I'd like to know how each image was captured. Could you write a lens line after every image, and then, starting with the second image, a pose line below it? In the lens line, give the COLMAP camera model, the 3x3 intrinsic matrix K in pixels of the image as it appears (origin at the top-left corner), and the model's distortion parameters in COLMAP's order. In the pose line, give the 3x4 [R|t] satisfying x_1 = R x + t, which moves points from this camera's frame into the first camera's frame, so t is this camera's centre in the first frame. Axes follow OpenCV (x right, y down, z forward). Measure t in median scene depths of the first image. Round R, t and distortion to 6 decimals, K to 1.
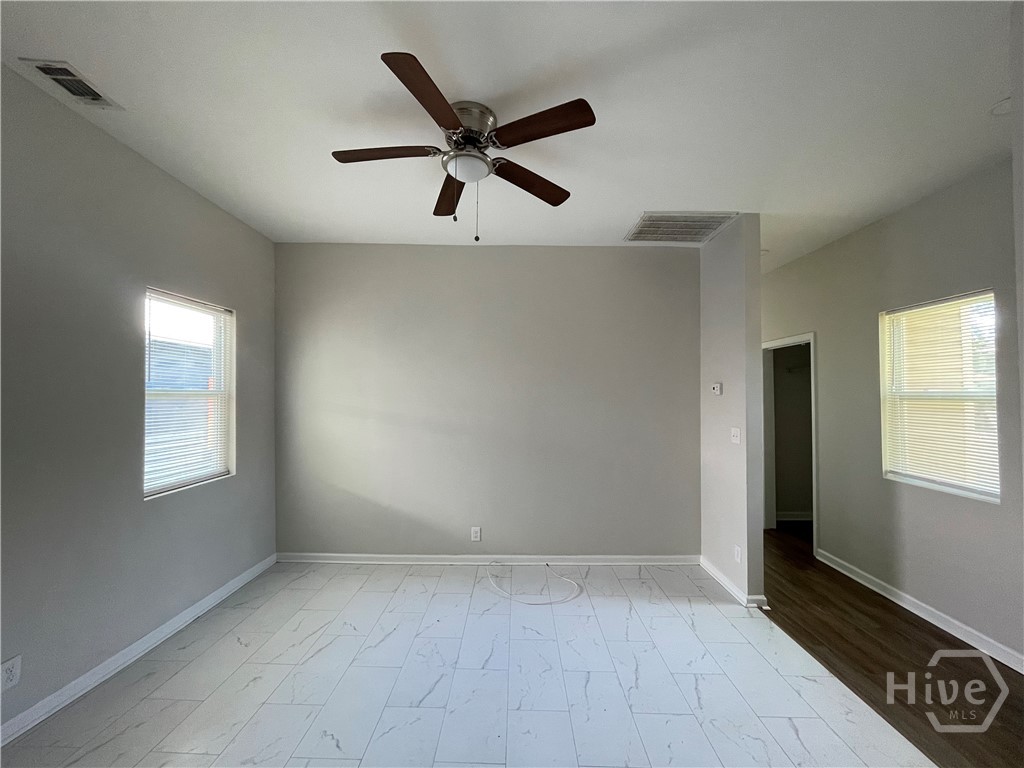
lens RADIAL K [[418.8, 0, 511.5], [0, 418.8, 387.7], [0, 0, 1]] dist [0.000367, 0.000545]
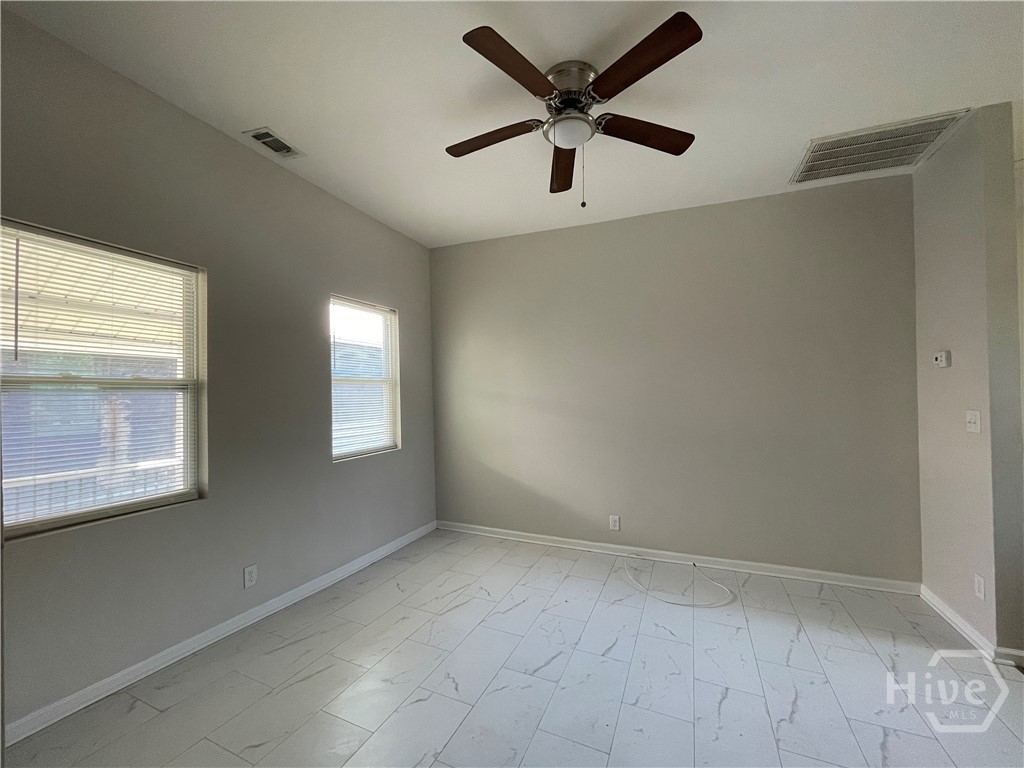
lens RADIAL K [[418.8, 0, 511.5], [0, 418.8, 387.7], [0, 0, 1]] dist [0.000367, 0.000545]
pose [[0.921378, -0.018925, -0.388206, 0.092484], [0.021546, 0.999765, 0.002397, 0.039905], [0.388070, -0.010573, 0.921569, 0.034317]]
